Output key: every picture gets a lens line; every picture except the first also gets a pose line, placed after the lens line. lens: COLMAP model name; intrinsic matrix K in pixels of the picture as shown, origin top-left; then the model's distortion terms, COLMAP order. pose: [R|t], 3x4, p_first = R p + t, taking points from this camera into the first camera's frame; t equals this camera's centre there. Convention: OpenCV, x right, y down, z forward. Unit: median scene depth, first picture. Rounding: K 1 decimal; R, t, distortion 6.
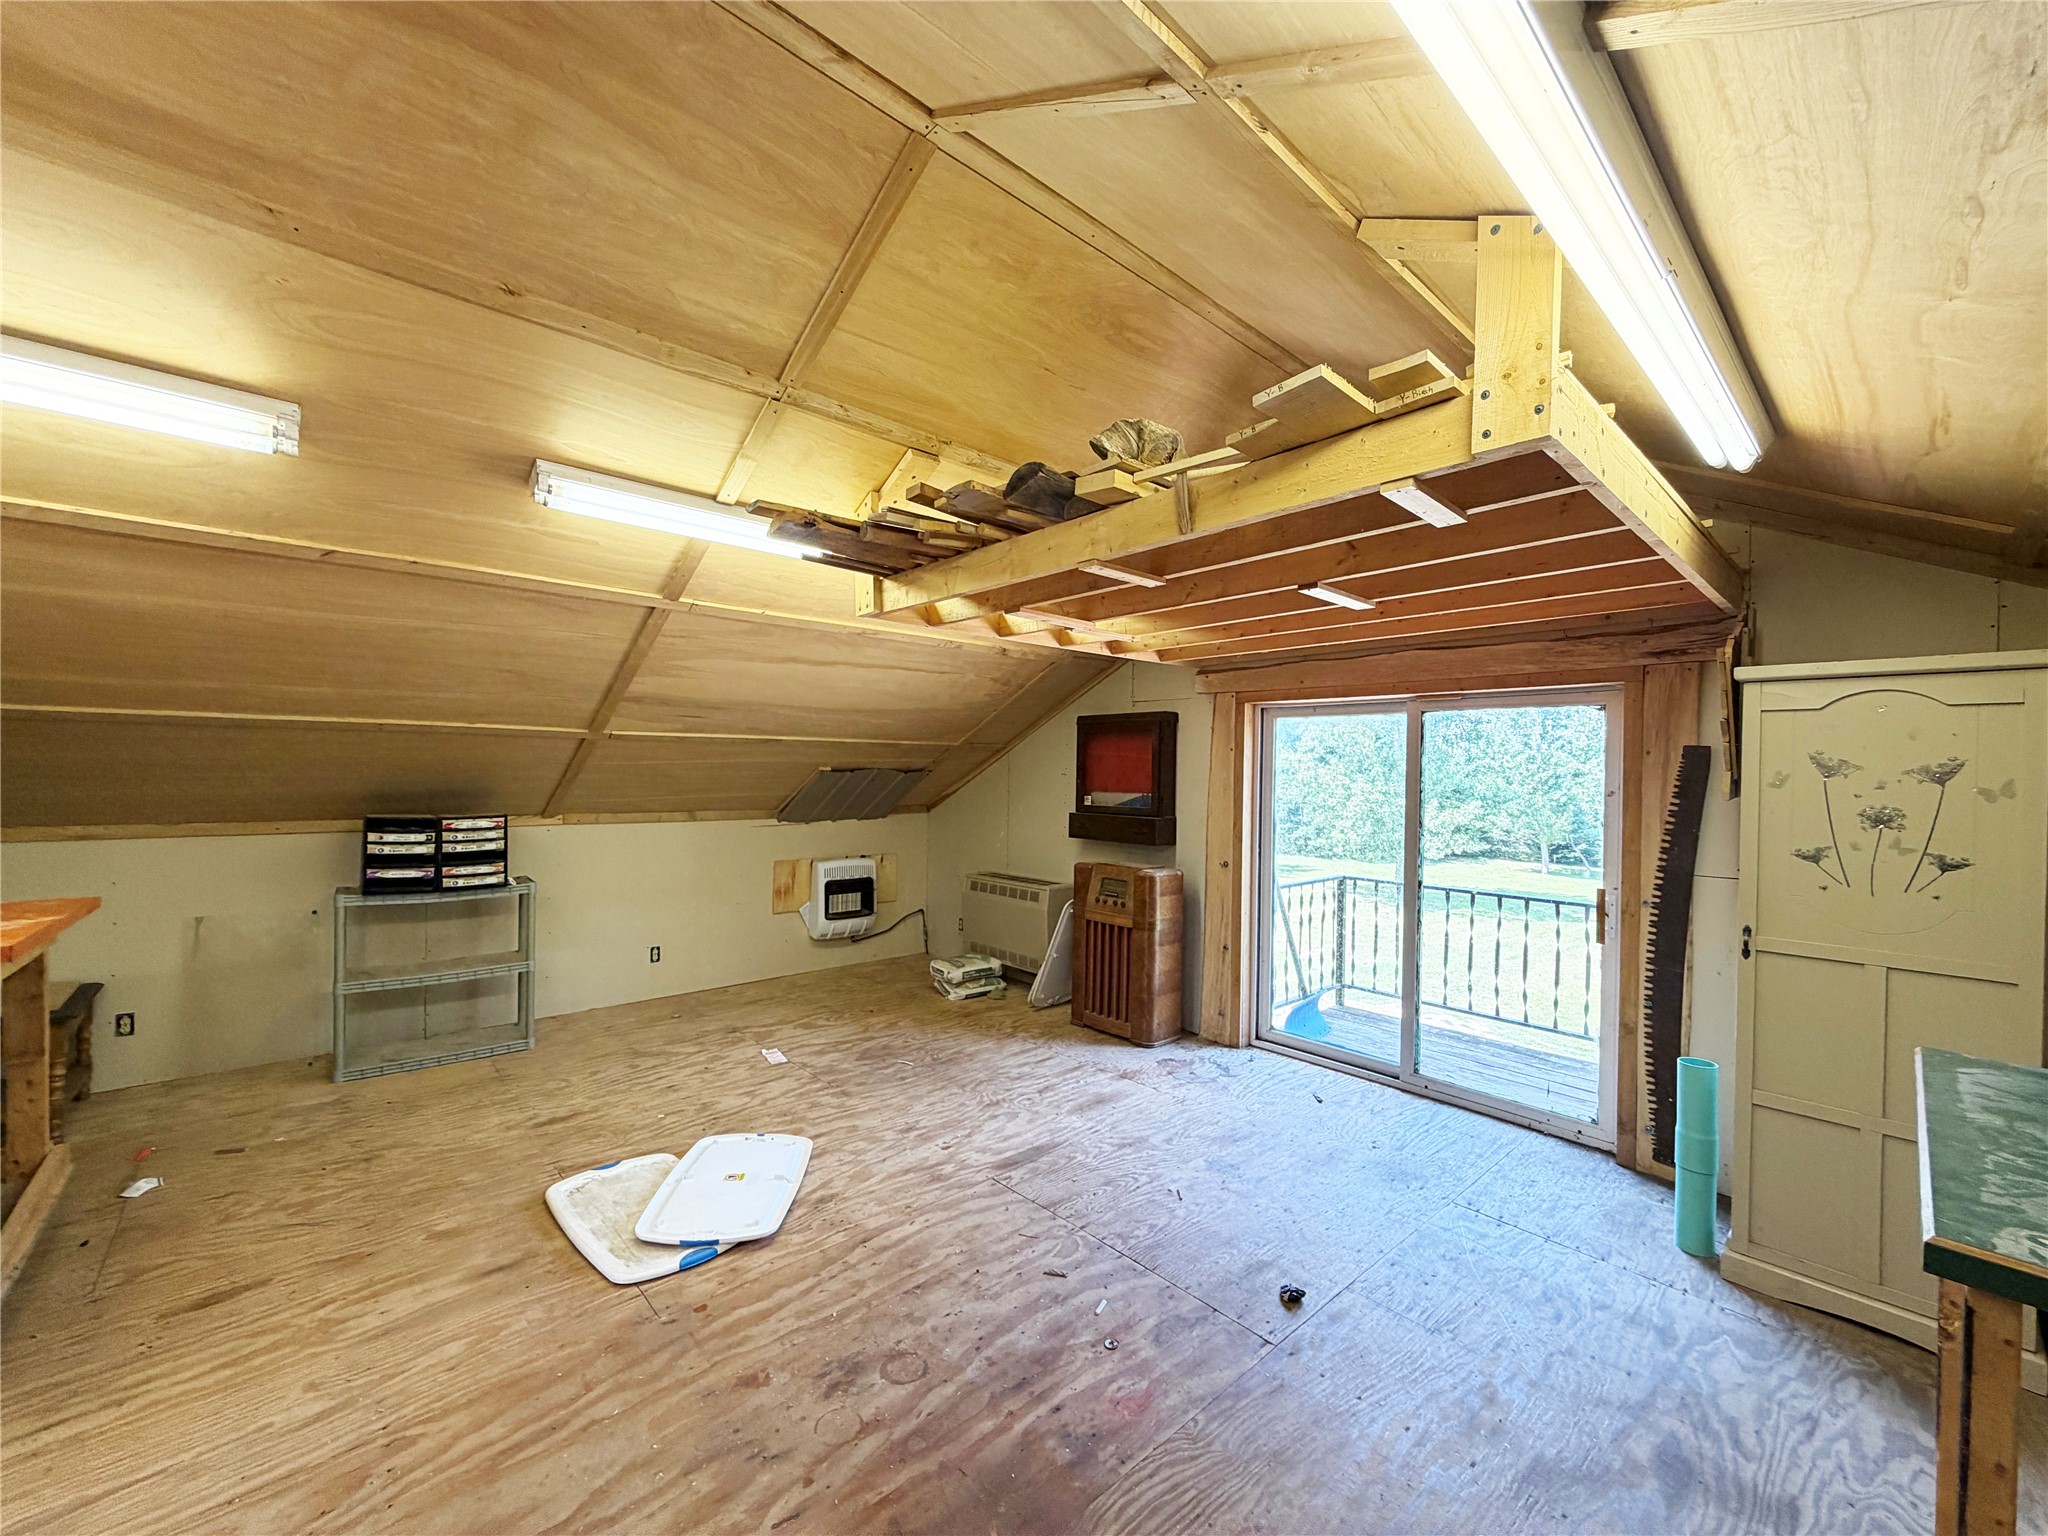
lens RADIAL K [[815.3, 0, 1024.6], [0, 815.3, 771.9], [0, 0, 1]] dist [0.000423, -0.000344]
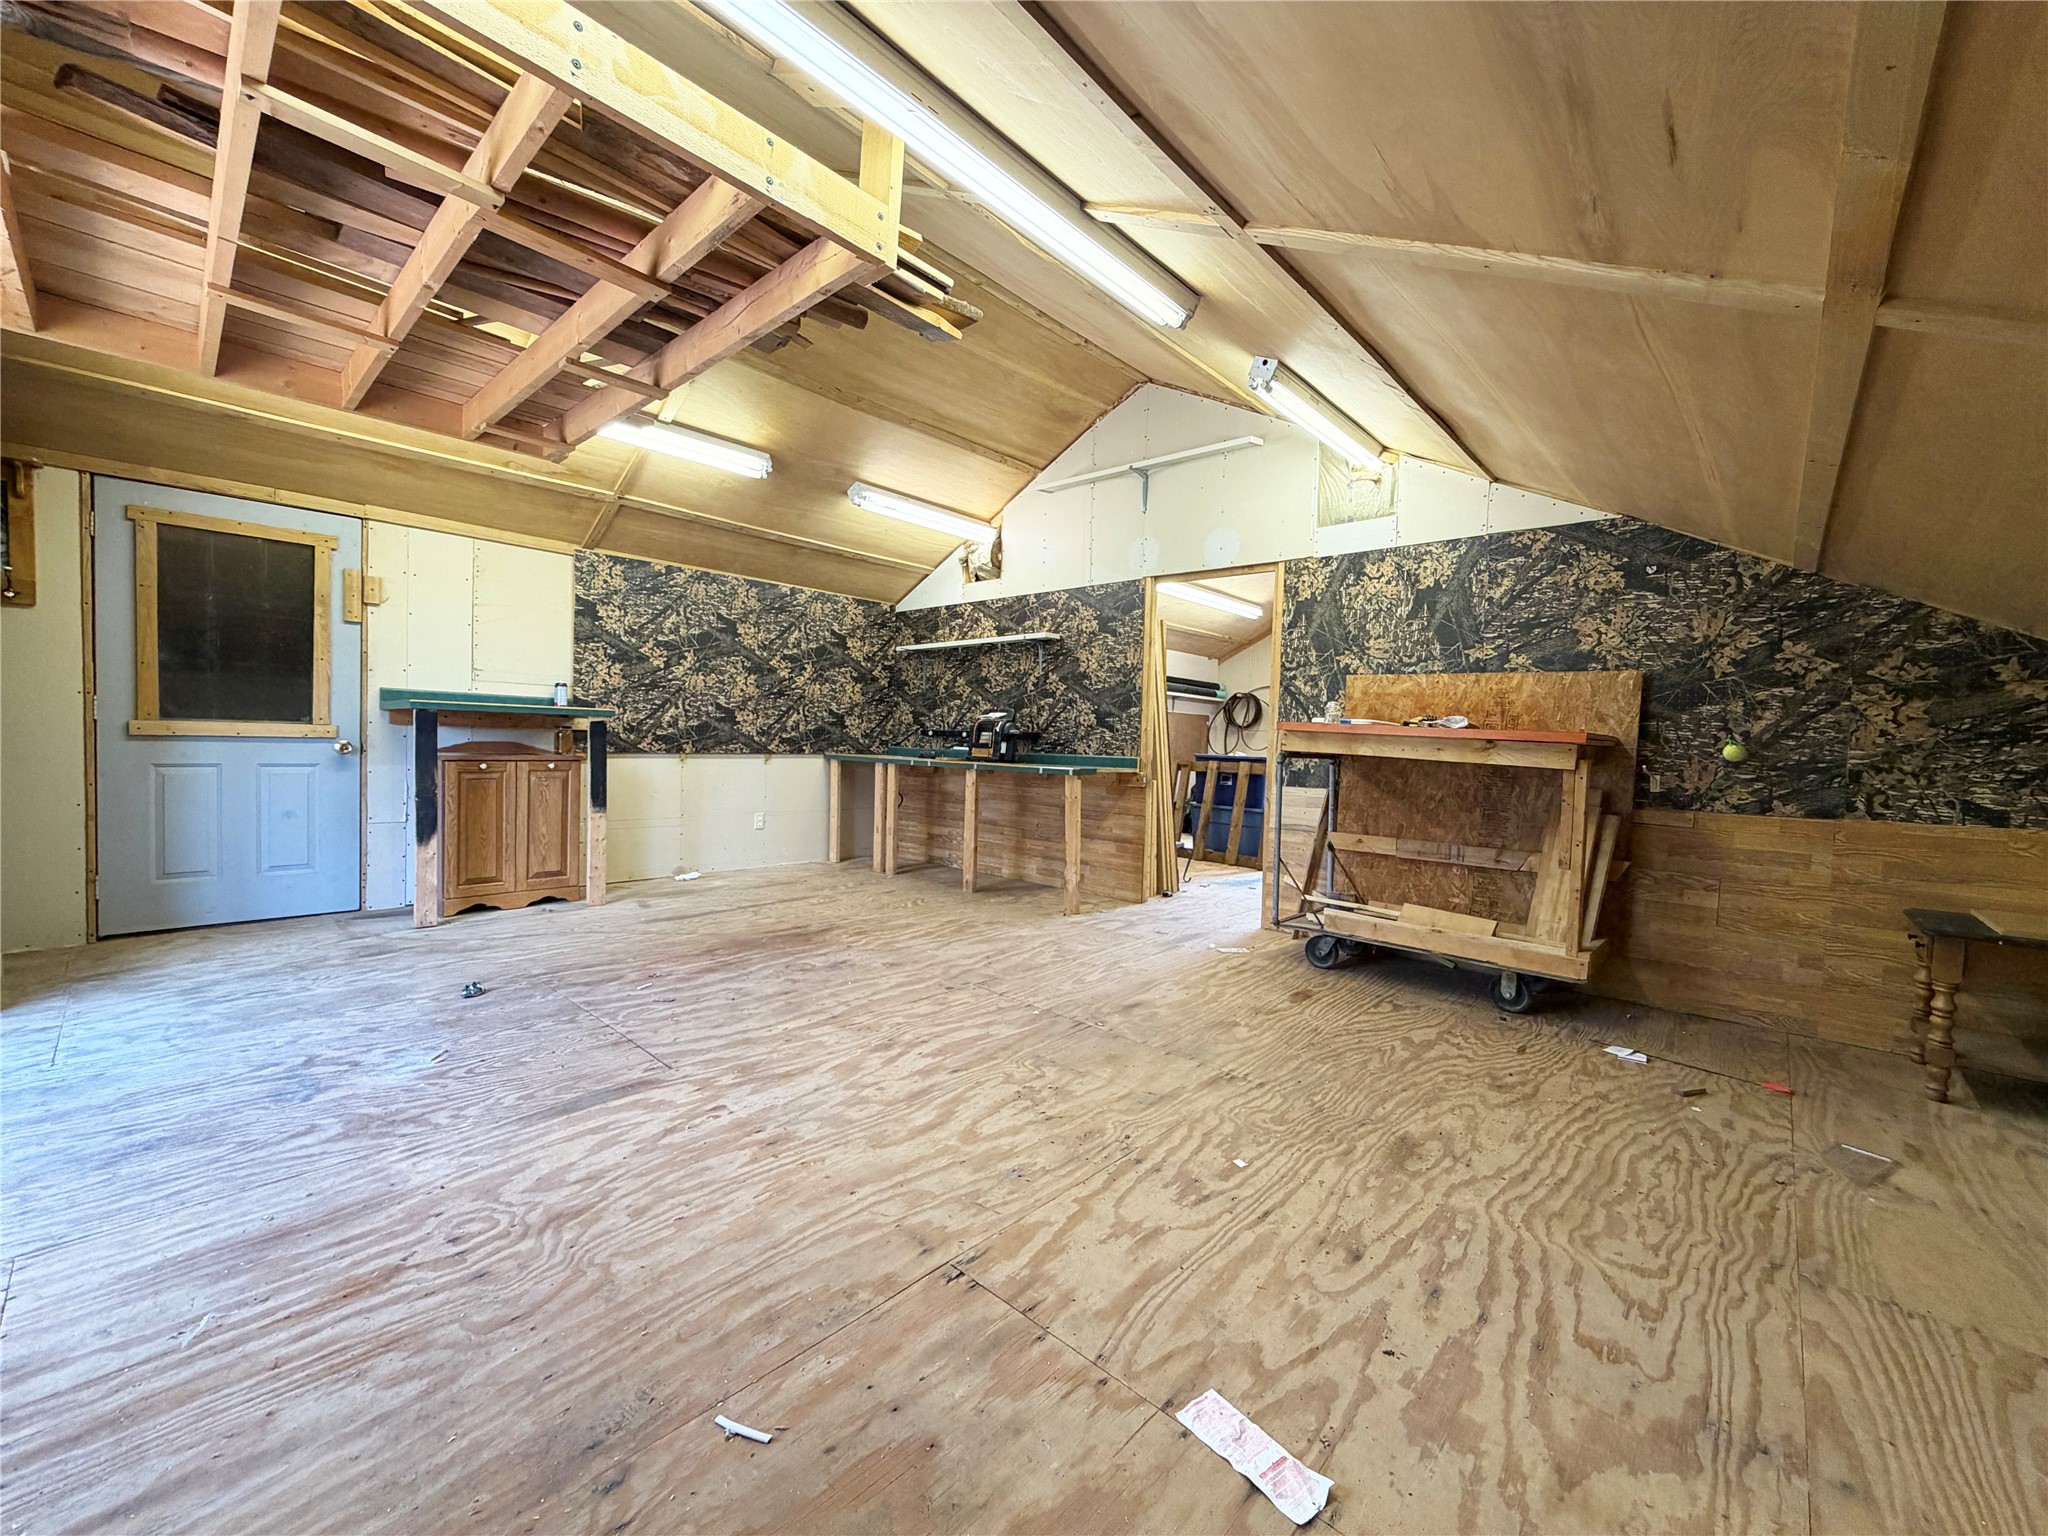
lens RADIAL K [[815.3, 0, 1023.3], [0, 815.3, 766.7], [0, 0, 1]] dist [0.000423, -0.000344]
pose [[-0.994657, -0.046557, -0.092141, -0.282920], [-0.049863, 0.998180, 0.033903, 0.175398], [0.090394, 0.038317, -0.995169, 1.777226]]
